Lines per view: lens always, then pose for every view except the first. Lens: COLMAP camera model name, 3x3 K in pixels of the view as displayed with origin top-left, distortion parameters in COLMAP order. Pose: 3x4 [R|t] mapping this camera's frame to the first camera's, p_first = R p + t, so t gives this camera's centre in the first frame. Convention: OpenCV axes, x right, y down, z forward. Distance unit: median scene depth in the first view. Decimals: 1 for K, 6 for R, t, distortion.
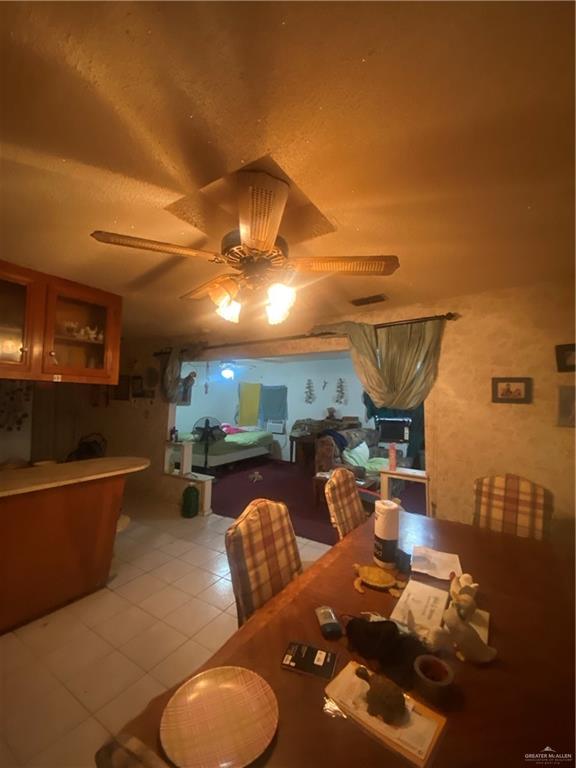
lens RADIAL K [[316.8, 0, 288.0], [0, 316.8, 384.0], [0, 0, 1]] dist [0.080478, -0.052627]
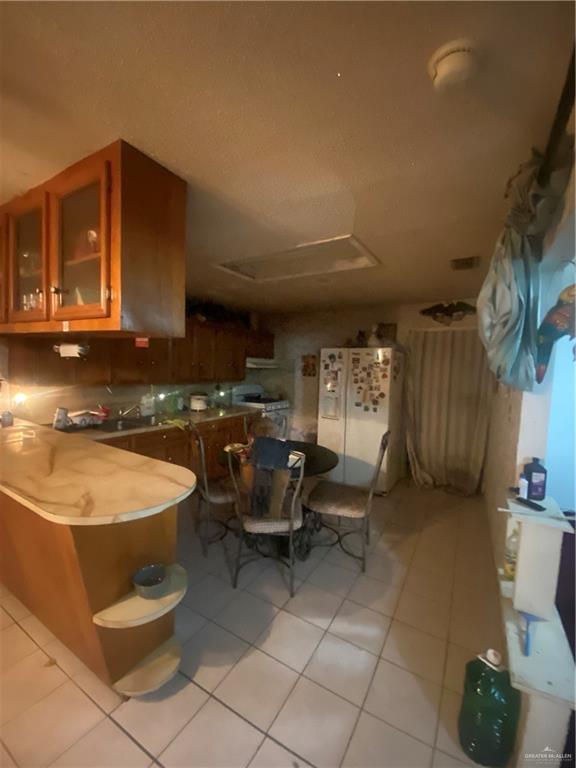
lens RADIAL K [[316.8, 0, 288.0], [0, 316.8, 384.0], [0, 0, 1]] dist [0.080478, -0.052627]
pose [[0.042555, 0.033279, -0.998540, -0.009090], [0.002024, 0.999440, 0.033395, 0.044229], [0.999092, -0.003442, 0.042464, 0.805322]]
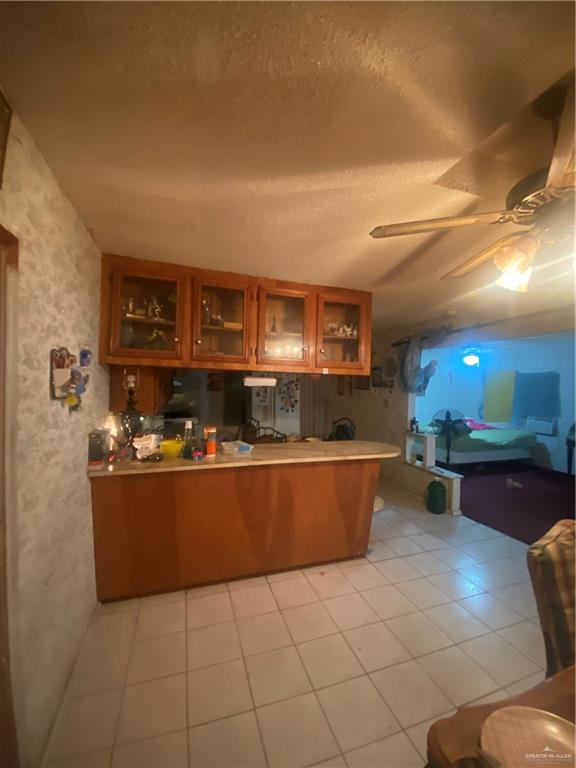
lens RADIAL K [[316.8, 0, 288.0], [0, 316.8, 384.0], [0, 0, 1]] dist [0.080478, -0.052627]
pose [[0.781081, -0.009137, -0.624363, -0.046639], [0.027923, 0.999404, 0.020308, 0.001333], [0.623806, -0.033296, 0.780870, -0.003892]]
